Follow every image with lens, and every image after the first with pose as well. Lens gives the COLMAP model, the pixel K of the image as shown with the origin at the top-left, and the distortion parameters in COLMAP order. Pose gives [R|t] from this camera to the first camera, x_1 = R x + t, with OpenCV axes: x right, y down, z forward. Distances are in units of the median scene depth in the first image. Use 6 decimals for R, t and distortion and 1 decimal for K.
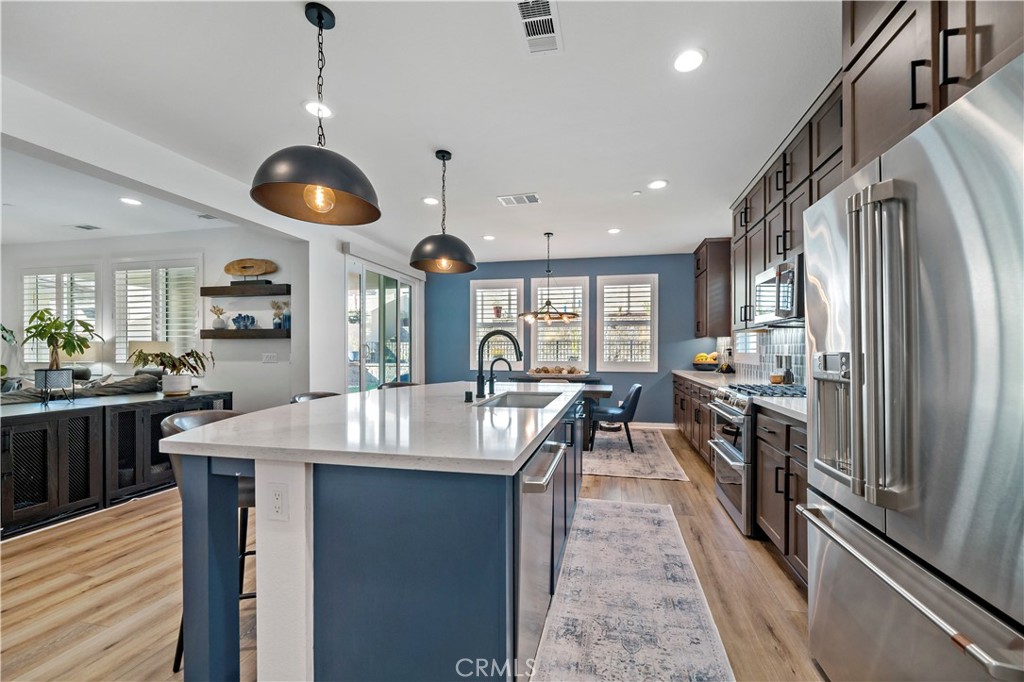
lens RADIAL K [[386.4, 0, 533.7], [0, 386.4, 355.0], [0, 0, 1]] dist [-0.001512, -0.000749]
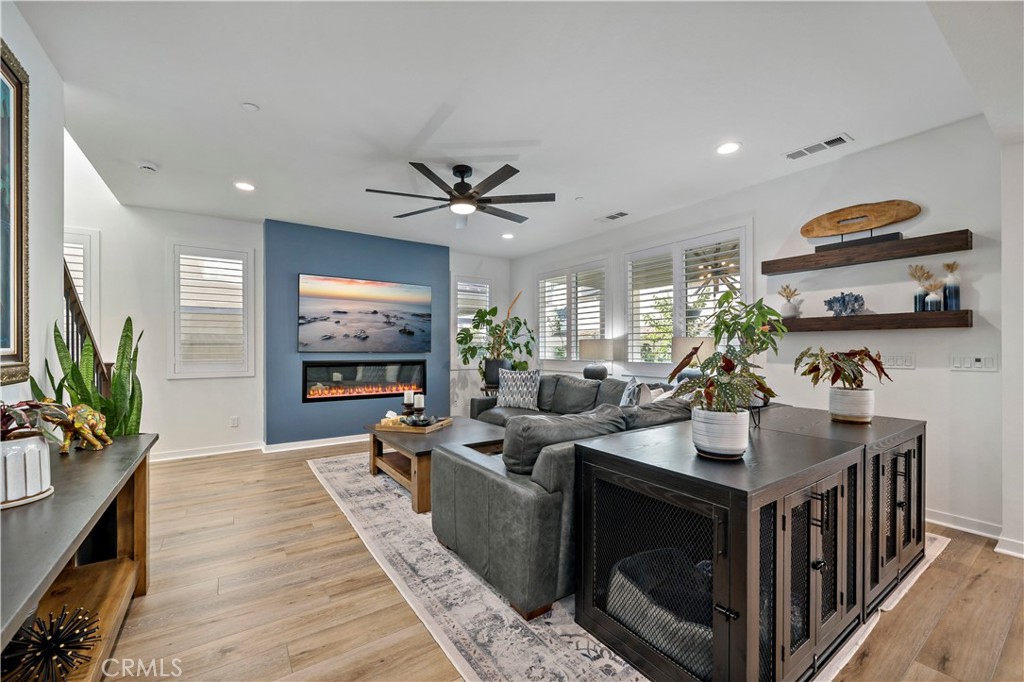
lens RADIAL K [[411.4, 0, 527.4], [0, 411.4, 348.7], [0, 0, 1]] dist [-0.001510, 0.000523]
pose [[0.739088, 0.000625, -0.673608, -0.689433], [-0.008965, 0.999920, -0.008909, -0.000812], [0.673549, 0.012624, 0.739035, 0.133916]]
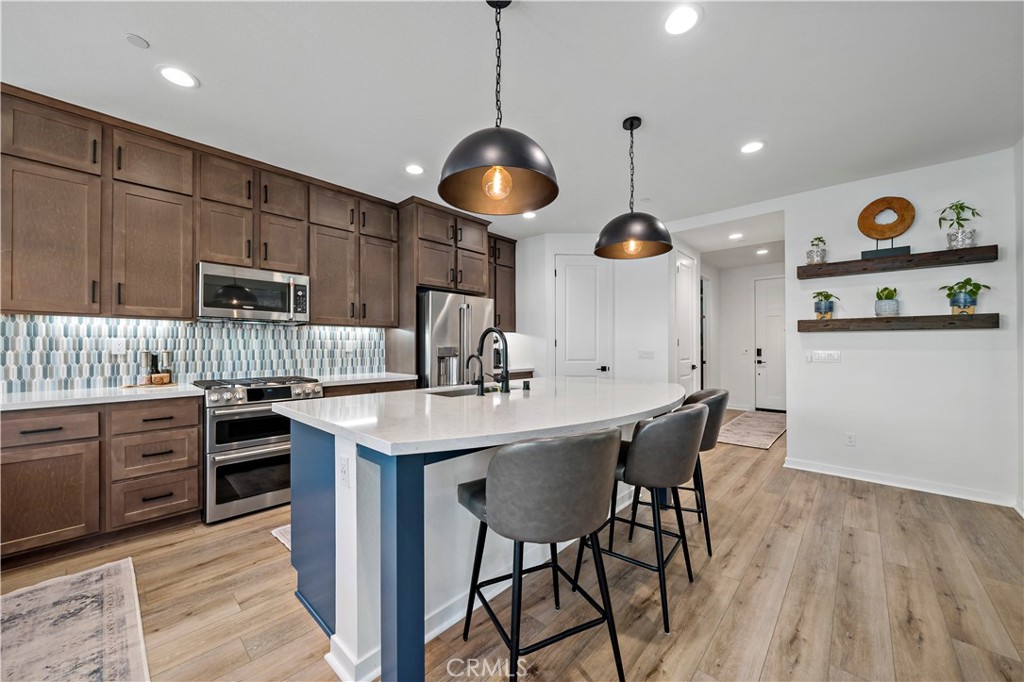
lens RADIAL K [[386.4, 0, 507.3], [0, 386.4, 344.0], [0, 0, 1]] dist [-0.001512, -0.000749]
pose [[-0.858823, 0.002748, 0.512265, -0.338806], [0.006073, 0.999970, 0.004817, -0.010257], [-0.512236, 0.007248, -0.858814, 0.963698]]
